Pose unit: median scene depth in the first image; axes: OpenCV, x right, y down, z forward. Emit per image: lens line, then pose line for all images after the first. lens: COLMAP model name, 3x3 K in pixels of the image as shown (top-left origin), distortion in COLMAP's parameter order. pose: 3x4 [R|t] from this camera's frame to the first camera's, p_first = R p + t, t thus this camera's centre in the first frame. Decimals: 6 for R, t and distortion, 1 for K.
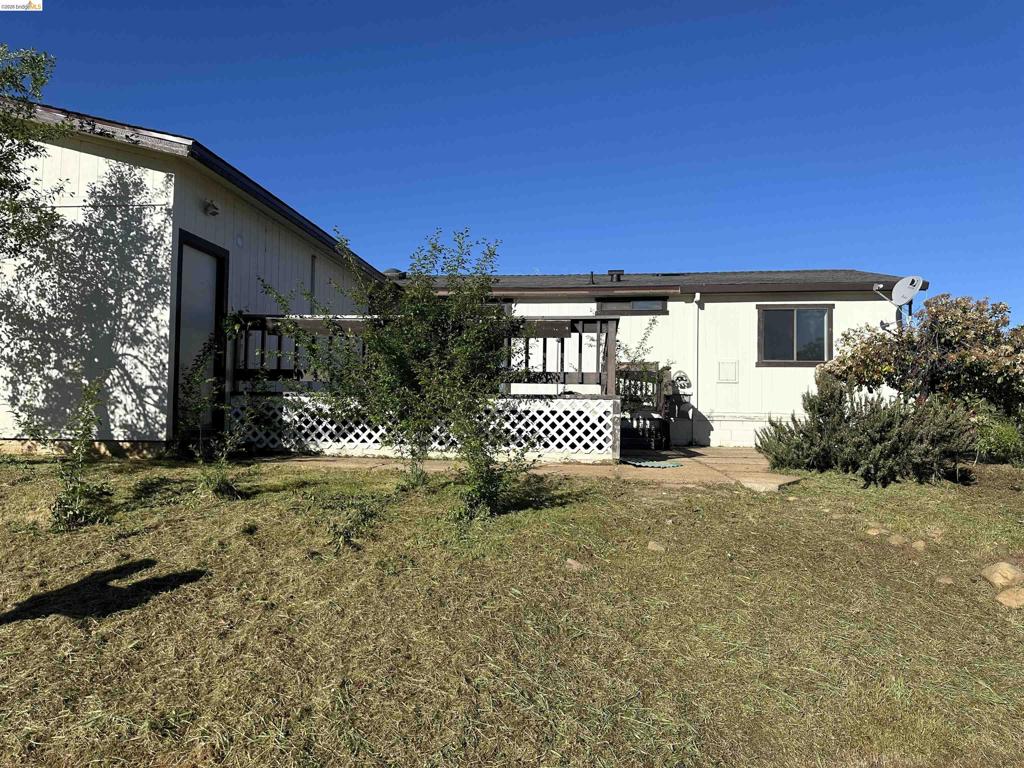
lens RADIAL K [[727.6, 0, 507.3], [0, 727.6, 380.7], [0, 0, 1]] dist [0.074794, -0.084223]
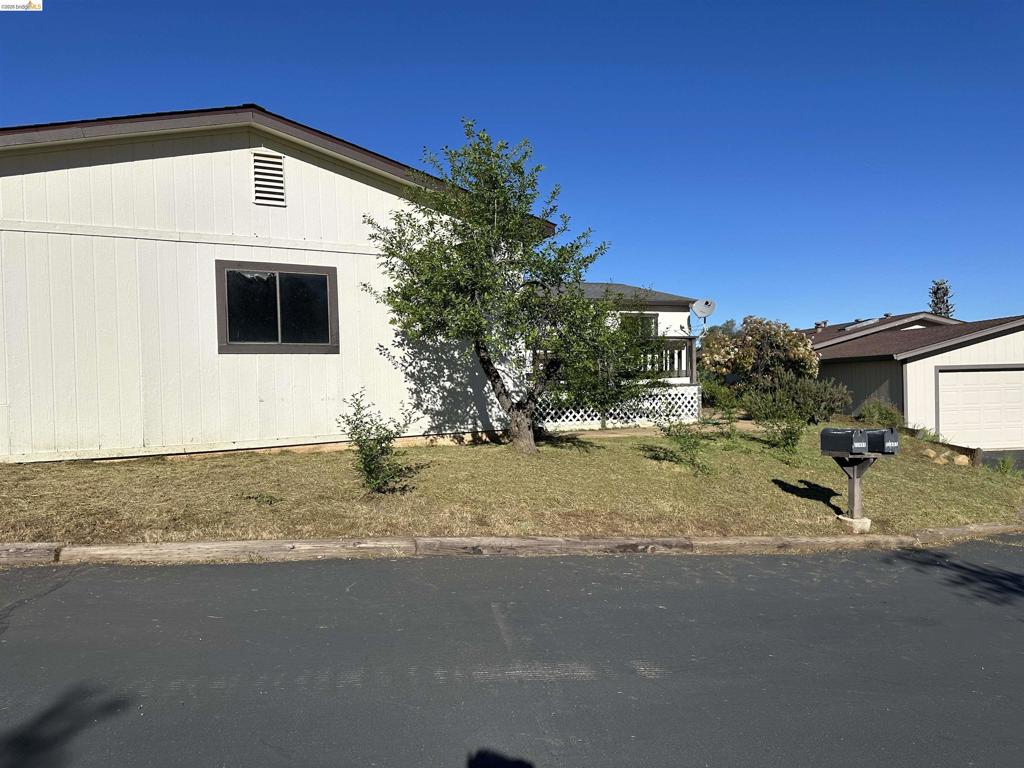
lens RADIAL K [[727.6, 0, 507.3], [0, 727.6, 380.7], [0, 0, 1]] dist [0.074794, -0.084223]
pose [[0.821770, -0.036601, 0.568642, -1.272099], [0.007535, 0.998546, 0.053383, -0.086658], [-0.569769, -0.039584, 0.820851, -0.156145]]
